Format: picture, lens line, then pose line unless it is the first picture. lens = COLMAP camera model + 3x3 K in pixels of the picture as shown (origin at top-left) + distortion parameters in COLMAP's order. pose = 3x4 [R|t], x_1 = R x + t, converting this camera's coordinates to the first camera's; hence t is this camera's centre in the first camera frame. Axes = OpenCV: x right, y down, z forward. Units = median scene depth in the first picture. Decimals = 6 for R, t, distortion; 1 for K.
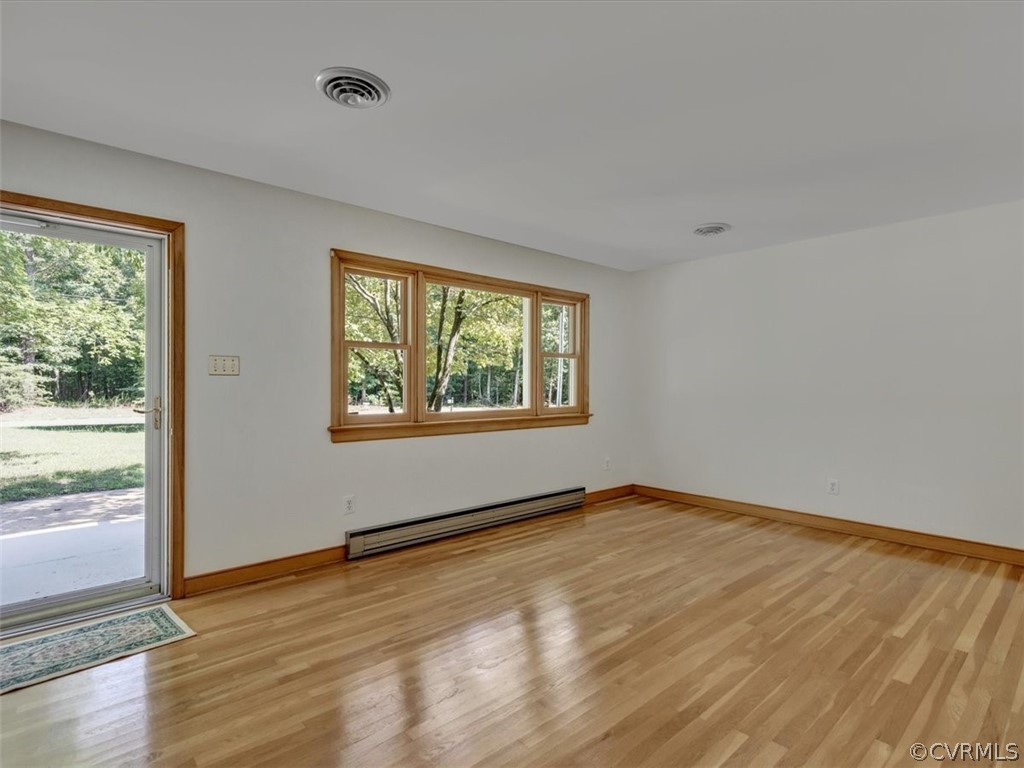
lens RADIAL K [[519.8, 0, 516.4], [0, 519.8, 382.9], [0, 0, 1]] dist [0.003577, 0.000210]
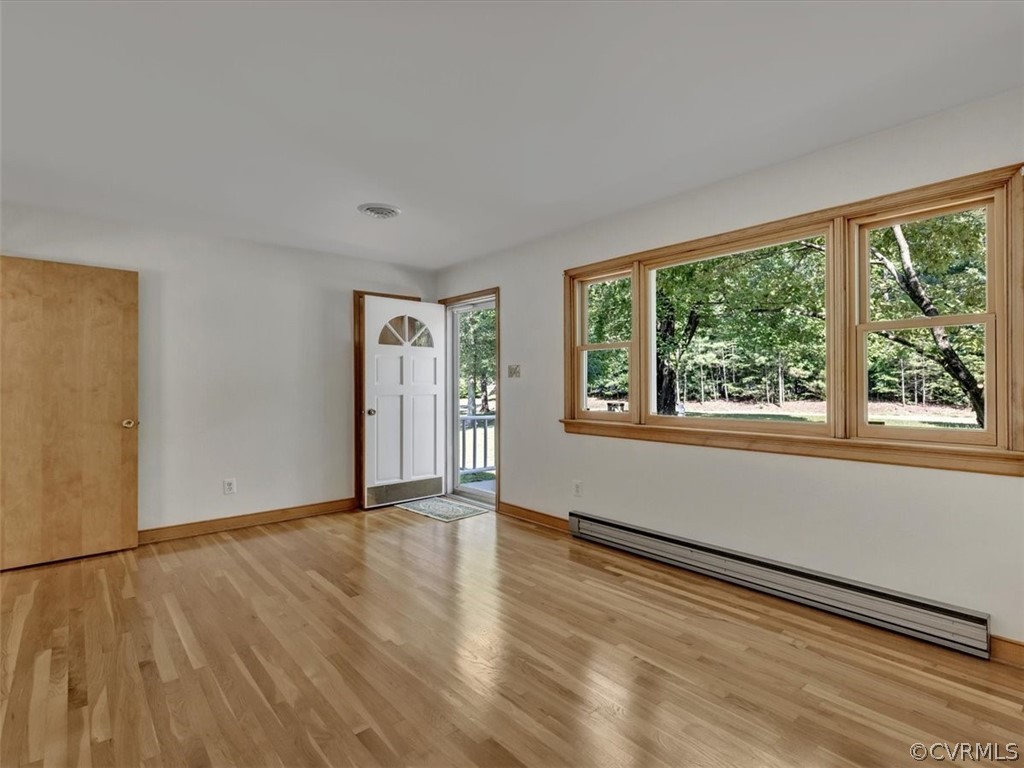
lens RADIAL K [[519.8, 0, 516.4], [0, 519.8, 382.9], [0, 0, 1]] dist [0.003577, 0.000210]
pose [[-0.022623, -0.003624, -0.999737, 0.841896], [0.009312, 0.999949, -0.003835, 0.004265], [0.999701, -0.009397, -0.022588, 0.906612]]
